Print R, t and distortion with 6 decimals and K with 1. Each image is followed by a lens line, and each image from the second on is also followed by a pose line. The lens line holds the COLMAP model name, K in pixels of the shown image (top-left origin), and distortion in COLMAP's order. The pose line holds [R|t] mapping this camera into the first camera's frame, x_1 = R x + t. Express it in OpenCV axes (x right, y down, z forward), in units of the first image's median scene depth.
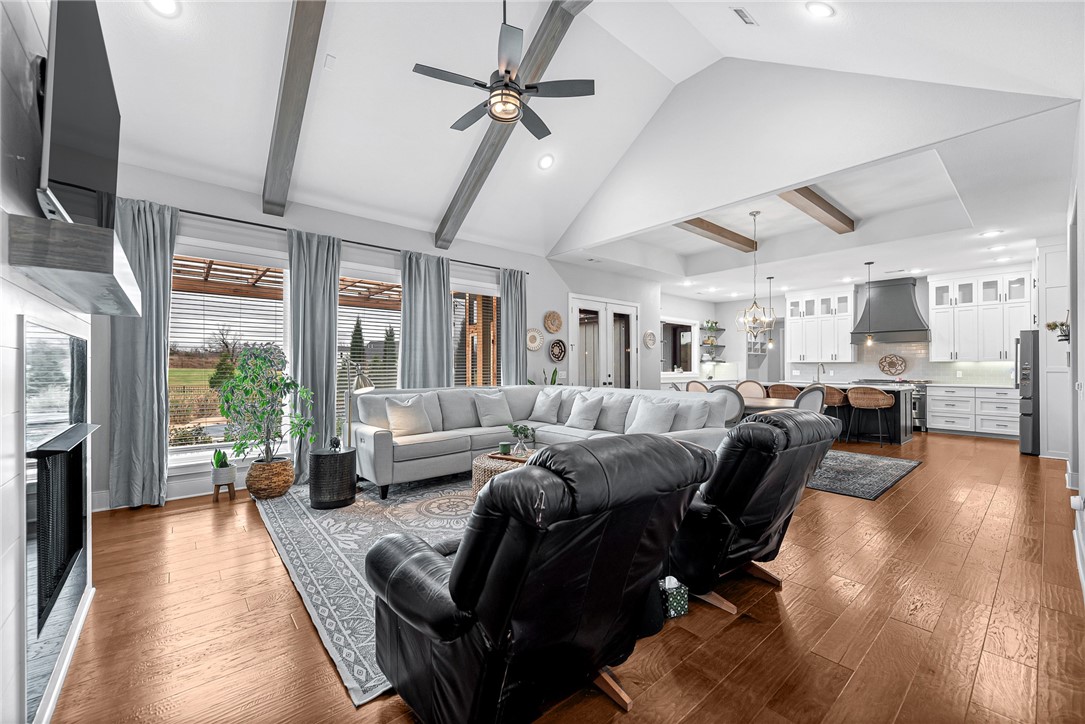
lens RADIAL K [[431.8, 0, 533.6], [0, 431.8, 365.5], [0, 0, 1]] dist [0.002980, 0.000224]
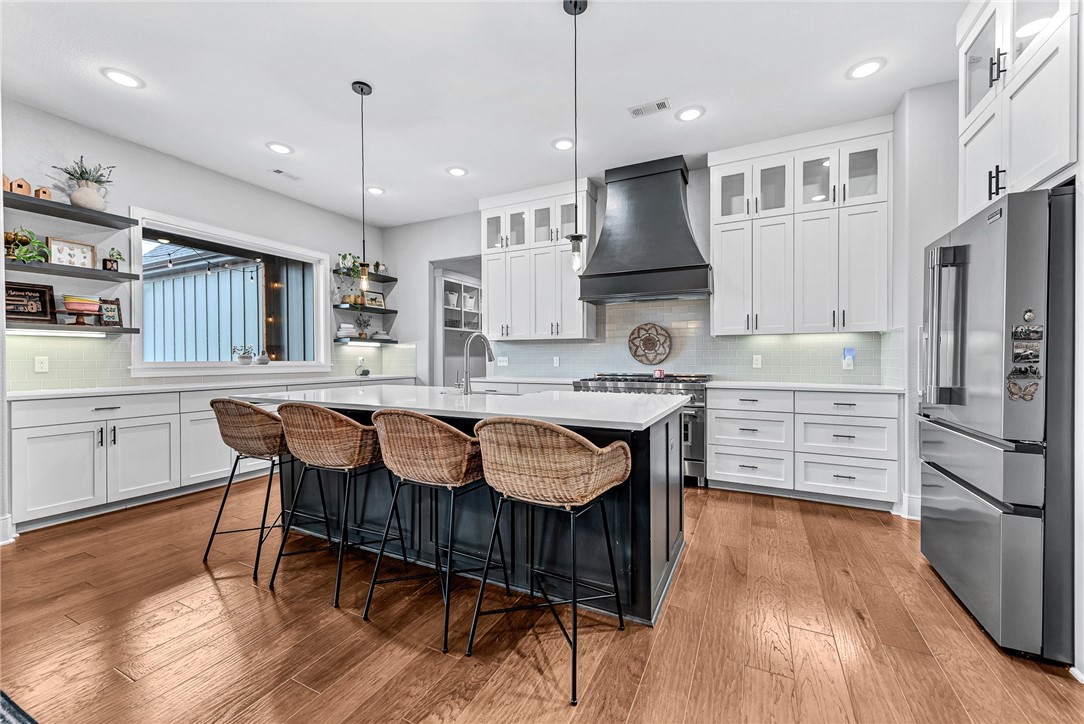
lens RADIAL K [[431.4, 0, 538.9], [0, 431.4, 363.0], [0, 0, 1]] dist [0.002980, 0.000224]
pose [[0.918796, 0.000425, 0.394732, 0.567497], [-0.002441, 0.999986, 0.004606, 0.020014], [-0.394725, -0.005196, 0.918785, 0.653934]]
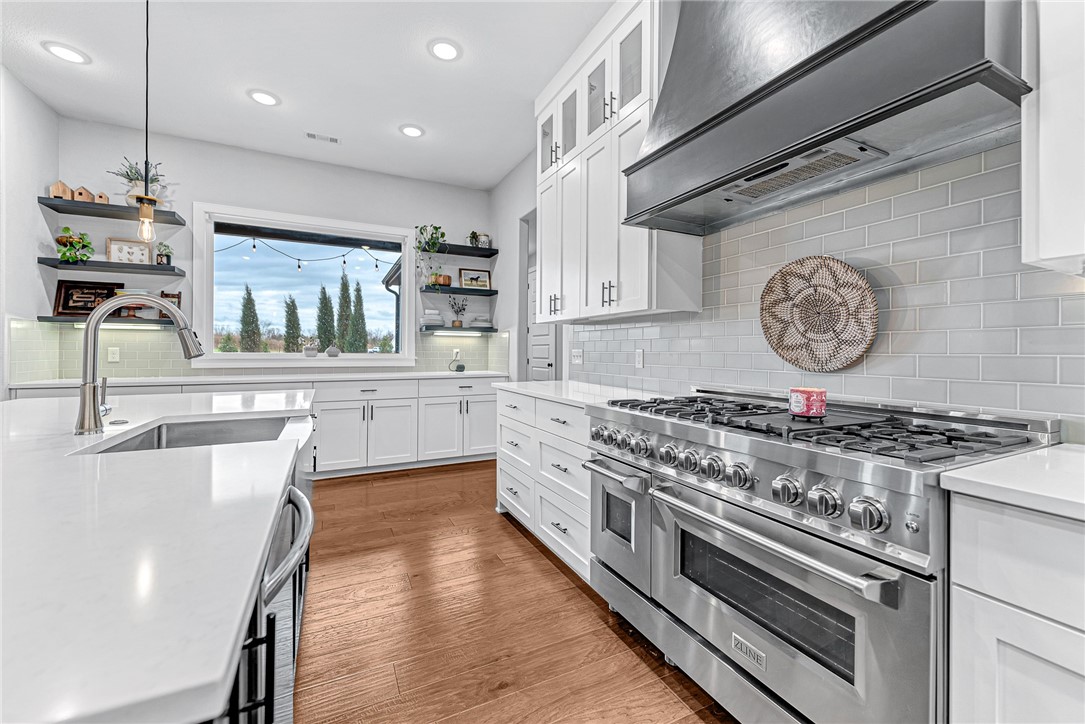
lens RADIAL K [[431.8, 0, 548.7], [0, 431.8, 352.7], [0, 0, 1]] dist [0.002980, 0.000224]
pose [[0.973958, 0.009916, -0.226513, 0.837659], [-0.009756, 0.999951, 0.001829, 0.016356], [0.226520, 0.000428, 0.974006, 0.880030]]
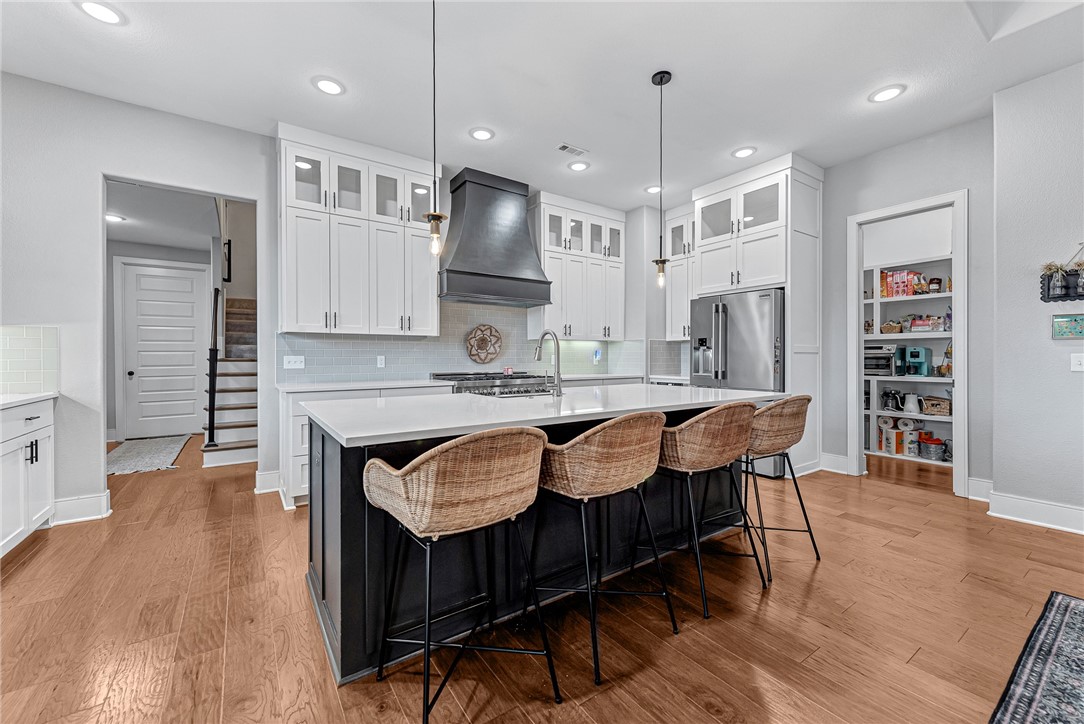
lens RADIAL K [[431.4, 0, 542.0], [0, 431.4, 357.1], [0, 0, 1]] dist [0.002980, 0.000224]
pose [[0.083715, -0.006493, 0.996469, 0.338320], [-0.000508, 0.999978, 0.006558, 0.011872], [-0.996490, -0.001055, 0.083710, 0.973283]]
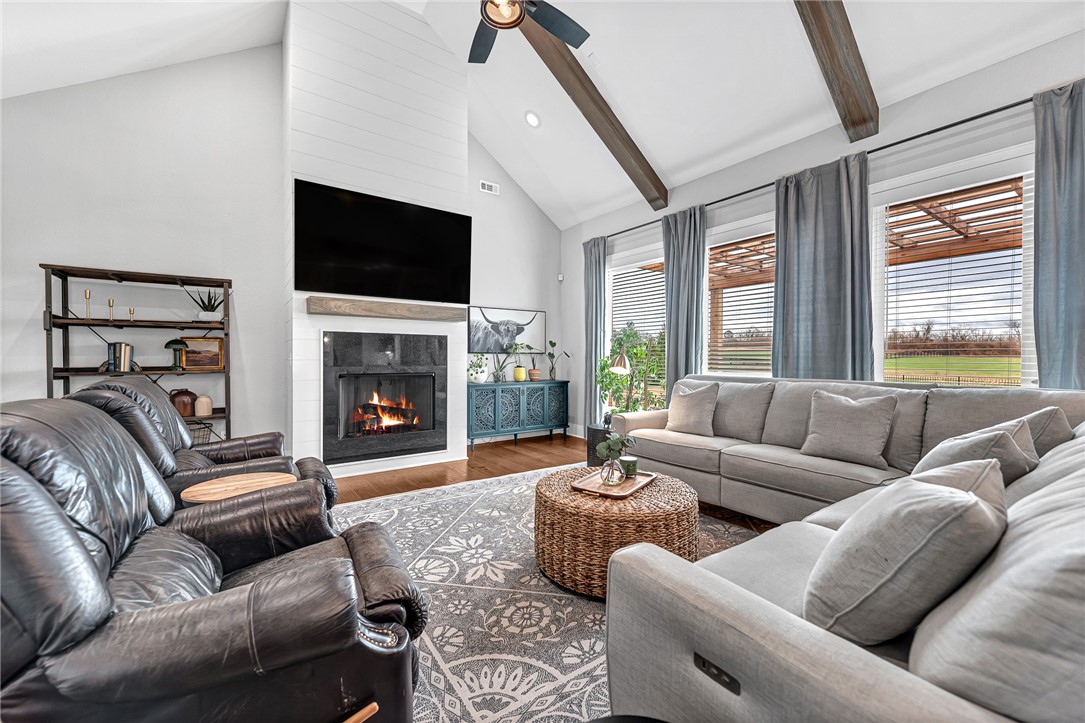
lens RADIAL K [[431.8, 0, 542.7], [0, 431.8, 359.0], [0, 0, 1]] dist [0.002980, 0.000224]
pose [[-0.080865, 0.008505, -0.996689, 0.286334], [0.003538, 0.999960, 0.008246, 0.010703], [0.996719, -0.002860, -0.080892, 0.446034]]
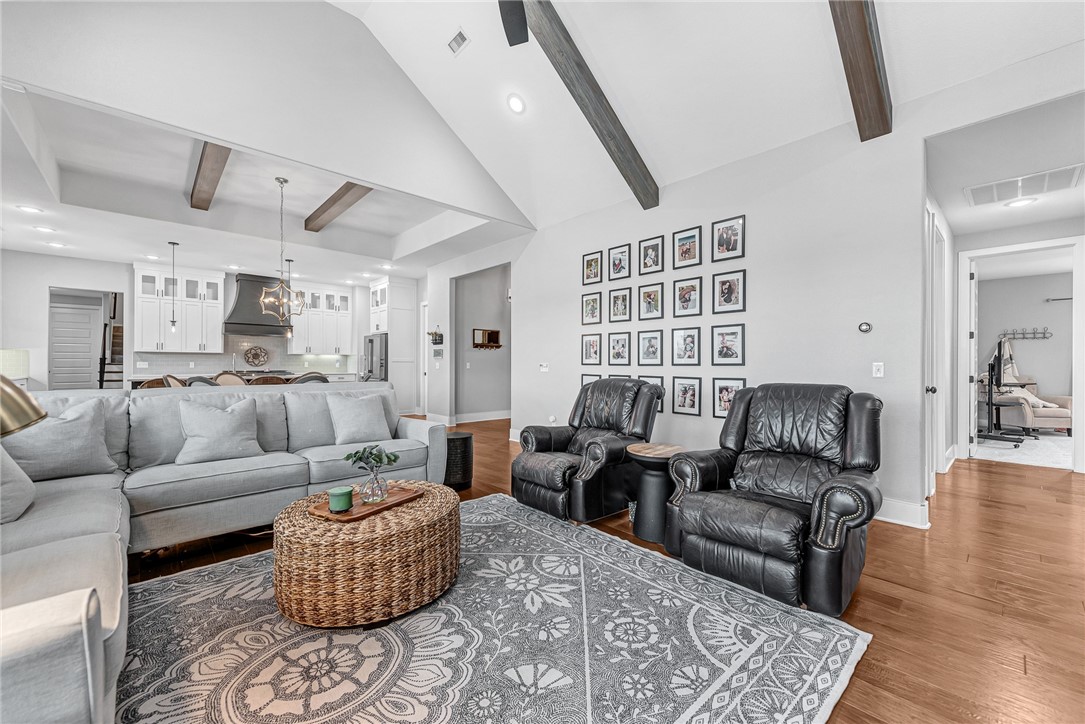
lens RADIAL K [[431.8, 0, 550.7], [0, 431.8, 362.0], [0, 0, 1]] dist [0.002980, 0.000224]
pose [[-0.055223, -0.000134, 0.998474, -0.294949], [-0.005834, 0.999983, -0.000189, 0.008798], [-0.998457, -0.005835, -0.055223, 0.372867]]
